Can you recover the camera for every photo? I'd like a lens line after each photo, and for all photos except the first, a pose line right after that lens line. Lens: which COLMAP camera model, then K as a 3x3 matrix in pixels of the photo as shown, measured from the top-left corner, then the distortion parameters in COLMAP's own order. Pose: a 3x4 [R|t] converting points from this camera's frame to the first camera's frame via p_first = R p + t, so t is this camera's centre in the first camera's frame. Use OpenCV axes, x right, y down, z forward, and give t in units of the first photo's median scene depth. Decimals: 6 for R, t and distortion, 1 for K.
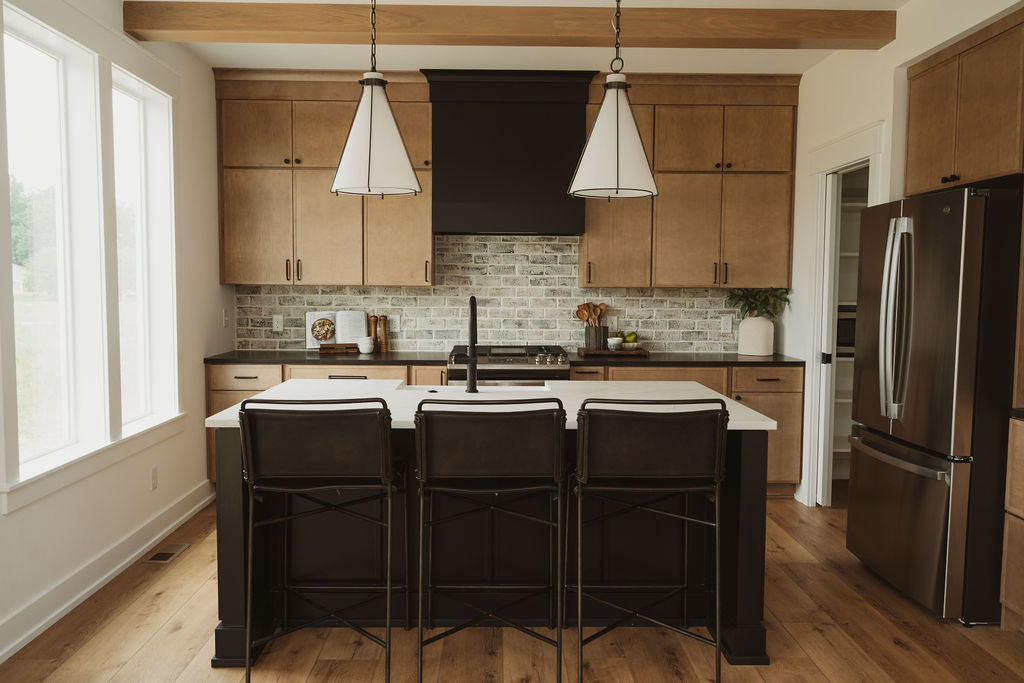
lens RADIAL K [[803.8, 0, 510.7], [0, 803.8, 335.2], [0, 0, 1]] dist [0.001773, 0.000154]
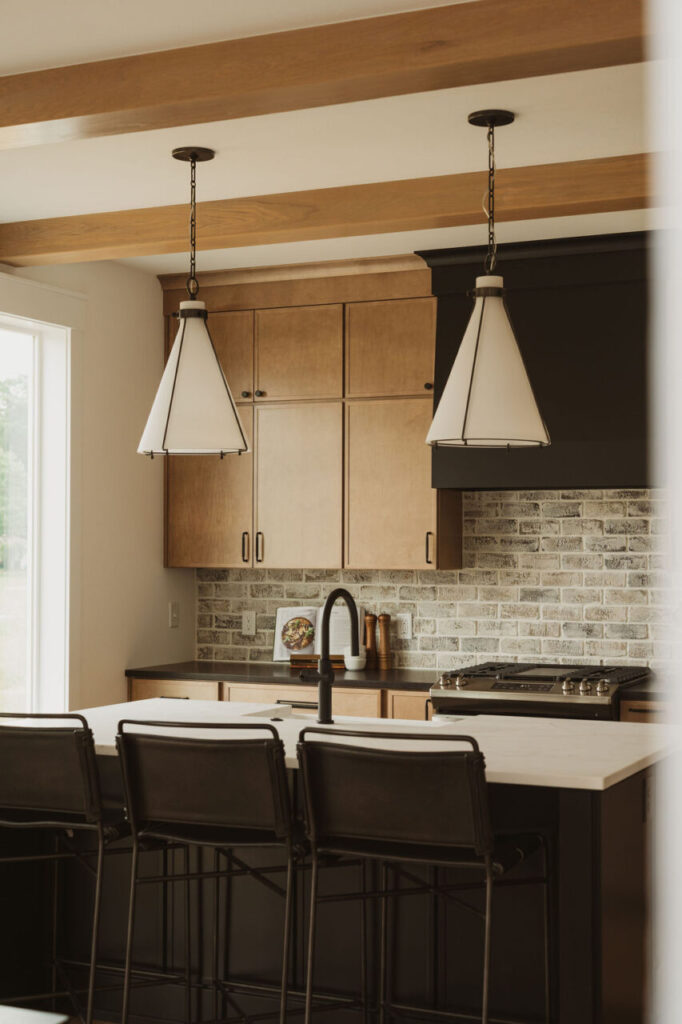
lens RADIAL K [[1476.4, 0, 341.4], [0, 1476.4, 516.1], [0, 0, 1]] dist [-0.002406, 0.000000]
pose [[0.903113, -0.015765, -0.429114, 0.331743], [-0.022744, 0.996167, -0.084465, -0.001221], [0.428801, 0.086041, 0.899292, -0.118385]]
